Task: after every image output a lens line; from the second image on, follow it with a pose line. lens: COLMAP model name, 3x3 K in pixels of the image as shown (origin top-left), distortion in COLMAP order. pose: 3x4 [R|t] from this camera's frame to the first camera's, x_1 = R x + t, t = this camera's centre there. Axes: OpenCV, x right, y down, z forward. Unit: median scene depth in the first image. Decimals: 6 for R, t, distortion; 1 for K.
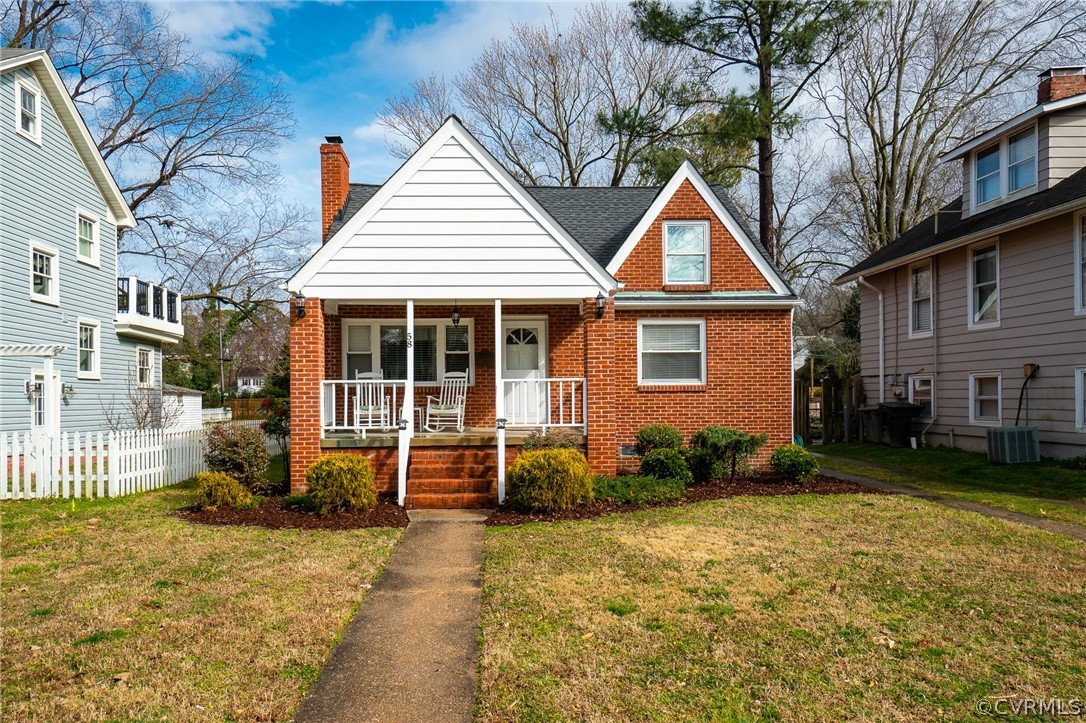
lens RADIAL K [[653.6, 0, 493.7], [0, 653.6, 398.3], [0, 0, 1]] dist [0.004671, 0.003279]
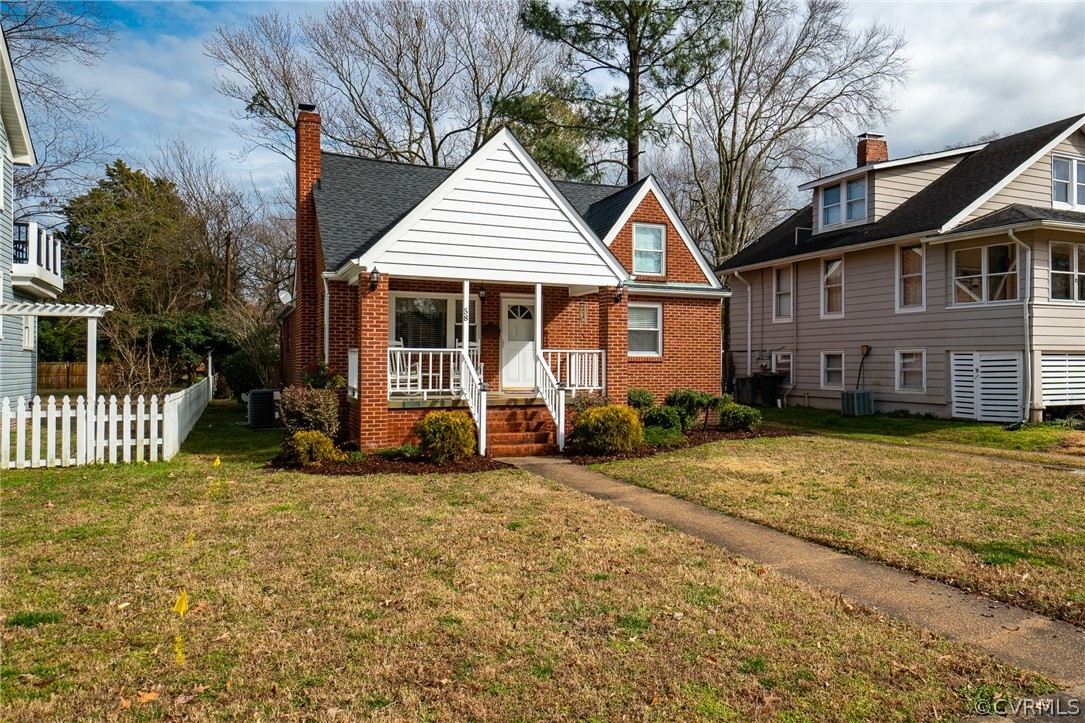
lens RADIAL K [[683.0, 0, 542.5], [0, 683.0, 361.5], [0, 0, 1]] dist [0.005693, 0.001968]
pose [[0.940274, 0.012807, 0.340179, -0.331250], [-0.010185, 0.999903, -0.009492, 0.003192], [-0.340268, 0.005460, 0.940313, -0.145131]]
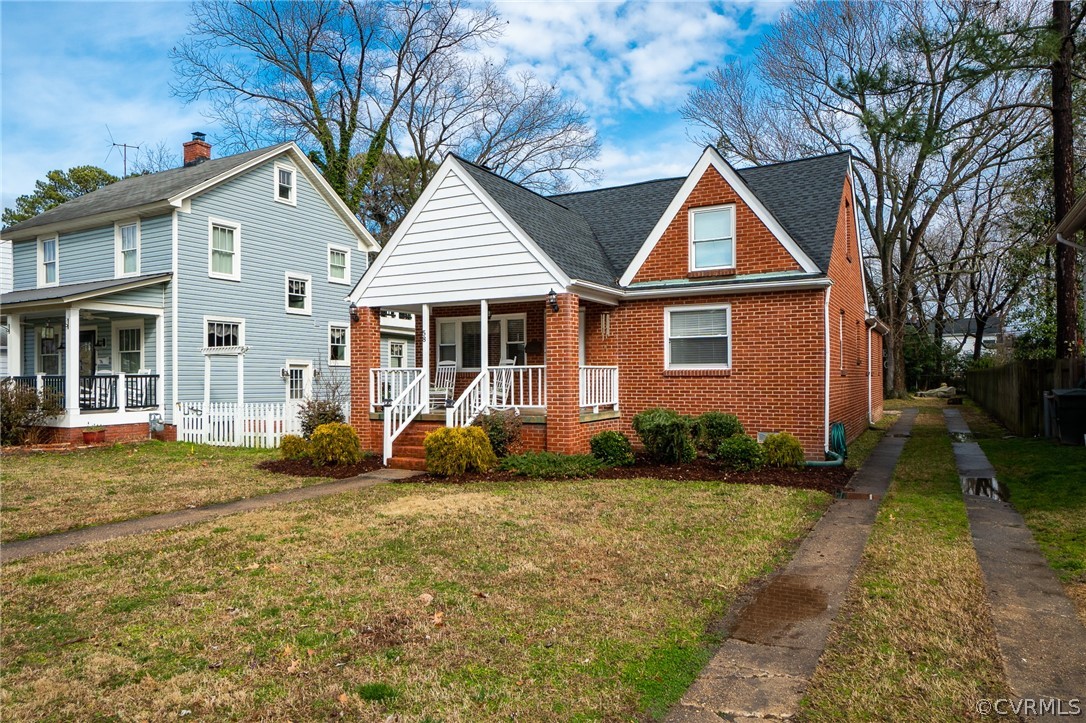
lens RADIAL K [[623.7, 0, 541.4], [0, 623.7, 377.1], [0, 0, 1]] dist [-0.003619, -0.000380]
pose [[0.889883, 0.001610, -0.456187, 0.498742], [-0.002360, 0.999997, -0.001076, -0.007478], [0.456183, 0.002034, 0.889884, 0.026937]]
